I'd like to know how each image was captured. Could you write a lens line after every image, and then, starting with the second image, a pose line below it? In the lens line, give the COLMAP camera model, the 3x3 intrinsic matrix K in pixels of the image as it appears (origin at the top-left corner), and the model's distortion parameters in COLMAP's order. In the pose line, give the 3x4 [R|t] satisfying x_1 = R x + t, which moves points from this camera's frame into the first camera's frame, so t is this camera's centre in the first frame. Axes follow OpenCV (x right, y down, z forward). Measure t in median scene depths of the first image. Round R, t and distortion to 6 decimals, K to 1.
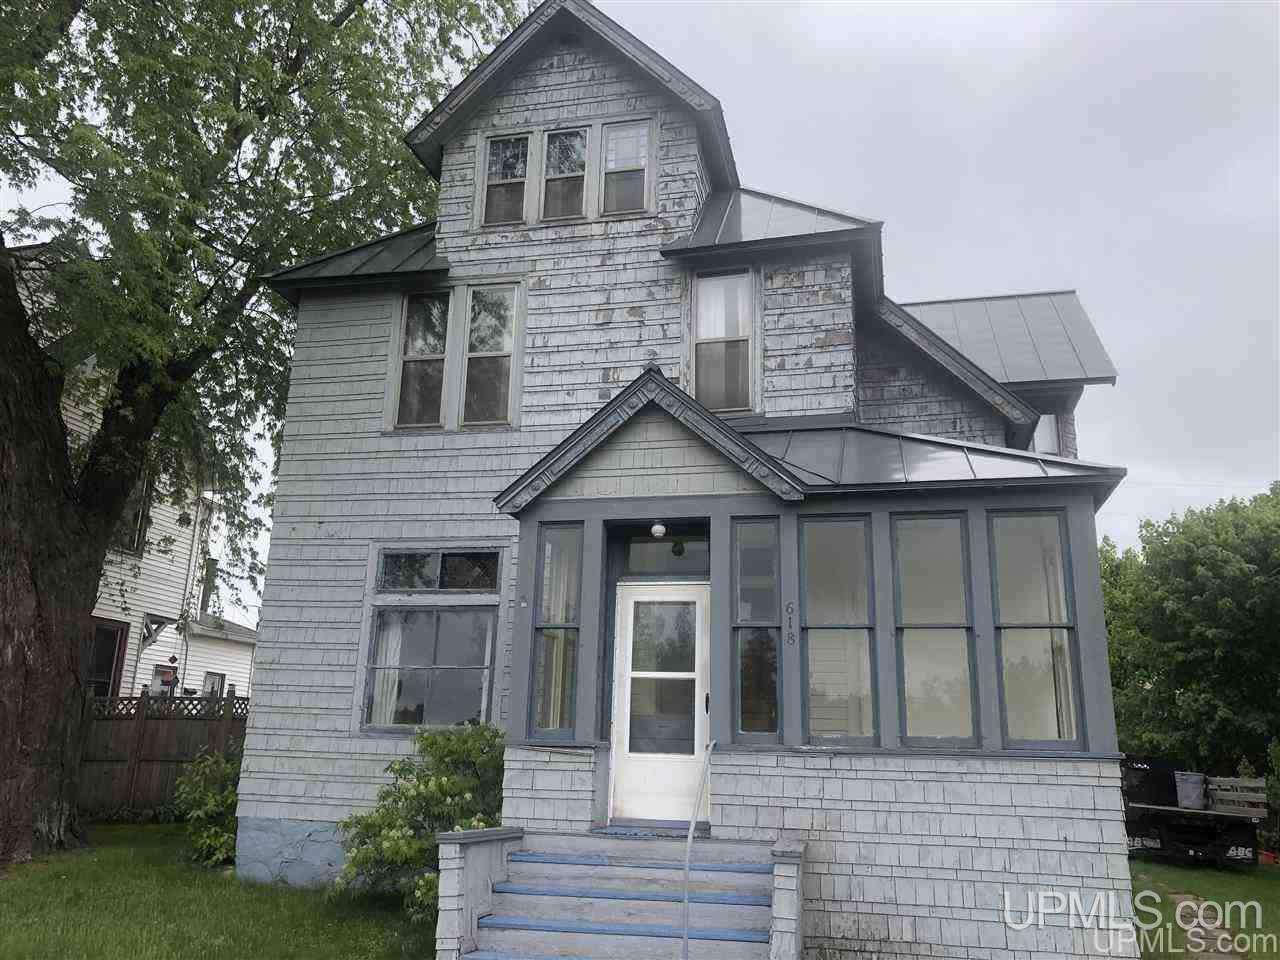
lens RADIAL K [[1051.9, 0, 643.8], [0, 1051.9, 468.5], [0, 0, 1]] dist [-0.032179, 0.001978]
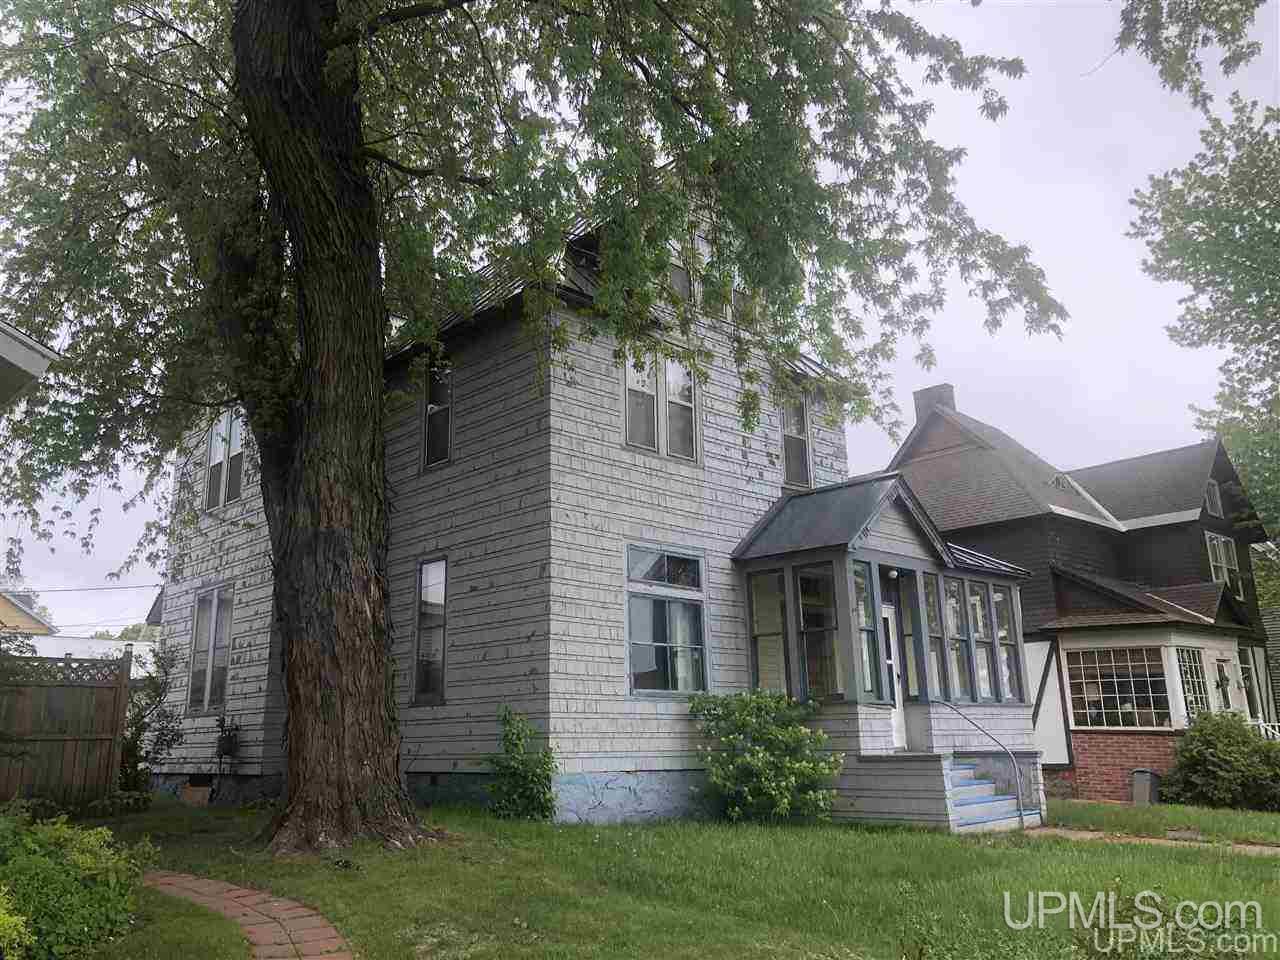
lens RADIAL K [[1051.9, 0, 600.0], [0, 1051.9, 434.7], [0, 0, 1]] dist [-0.032179, 0.001978]
pose [[0.566042, 0.198763, 0.800056, -1.294129], [-0.201715, 0.974391, -0.099361, 0.082087], [-0.799317, -0.105141, 0.591640, 0.331121]]
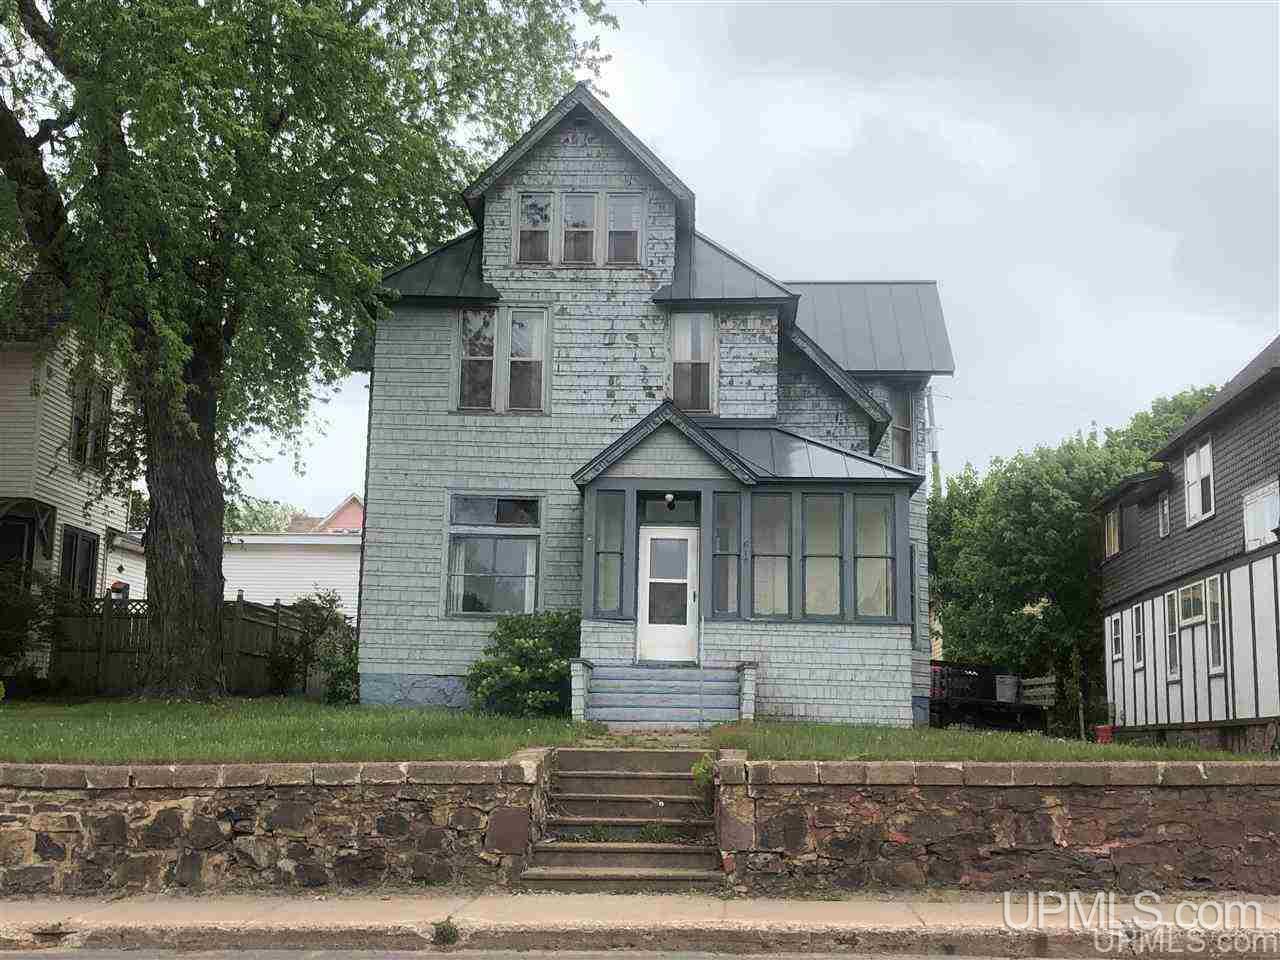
lens RADIAL K [[1551.7, 0, 641.6], [0, 1551.7, 478.3], [0, 0, 1]] dist [-0.112196, 0.000000]
pose [[0.983699, 0.025963, 0.177940, -0.384349], [-0.045826, 0.993046, 0.108444, -0.194626], [-0.173887, -0.114831, 0.978048, -1.167225]]
